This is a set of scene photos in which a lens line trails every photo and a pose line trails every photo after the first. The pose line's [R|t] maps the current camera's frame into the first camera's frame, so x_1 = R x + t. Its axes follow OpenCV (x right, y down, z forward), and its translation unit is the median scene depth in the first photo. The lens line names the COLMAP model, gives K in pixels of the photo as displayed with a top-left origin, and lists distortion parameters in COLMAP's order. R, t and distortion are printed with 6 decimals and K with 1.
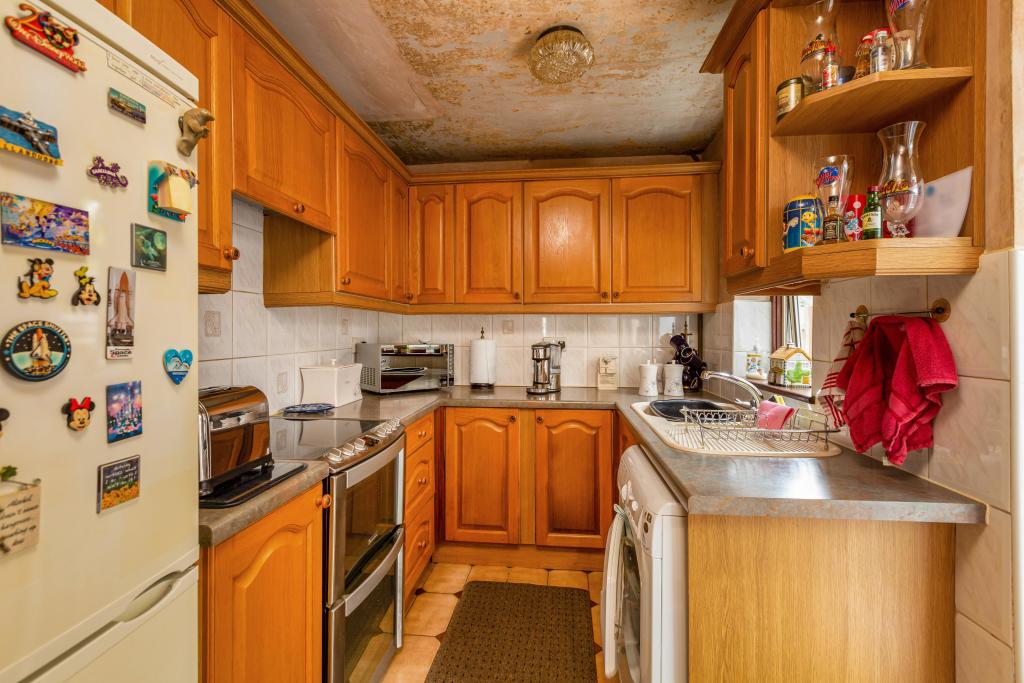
lens RADIAL K [[477.0, 0, 513.9], [0, 477.0, 324.5], [0, 0, 1]] dist [0.002548, 0.000401]
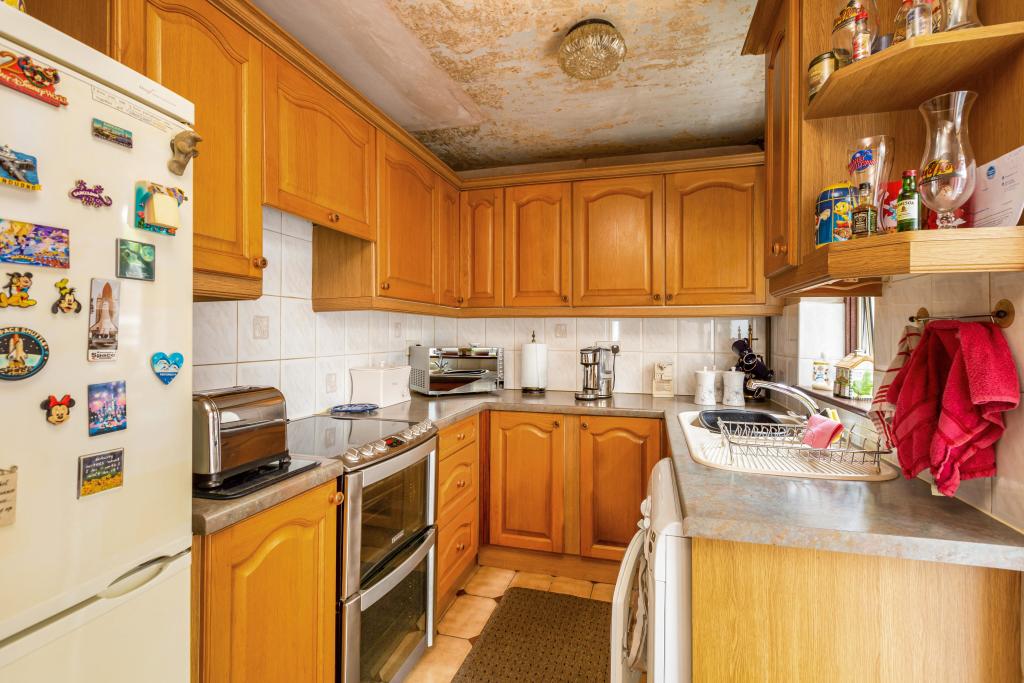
lens RADIAL K [[481.2, 0, 518.9], [0, 481.2, 325.1], [0, 0, 1]] dist [0.002004, 0.000289]
pose [[0.986999, 0.000813, -0.160727, 0.139537], [-0.001518, 0.999990, -0.004263, -0.003619], [0.160722, 0.004451, 0.986990, 0.021661]]
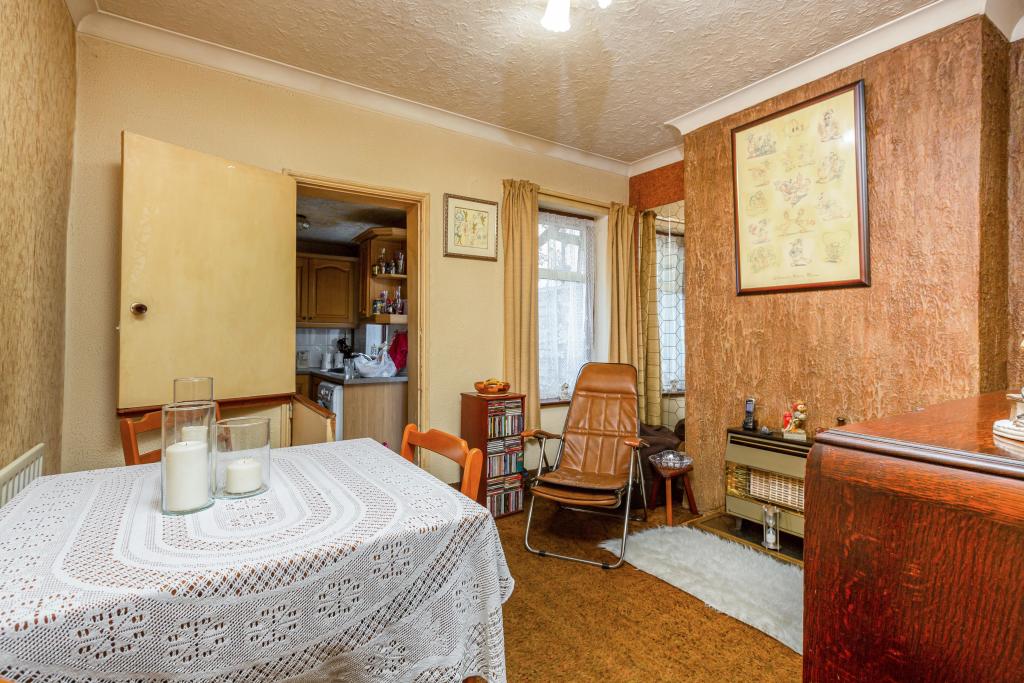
lens RADIAL K [[457.5, 0, 518.5], [0, 457.5, 338.4], [0, 0, 1]] dist [0.001624, 0.000534]
pose [[0.764118, 0.005183, 0.645055, -0.657829], [-0.013202, 0.999884, 0.007604, -0.011024], [-0.644941, -0.014326, 0.764098, -1.900174]]
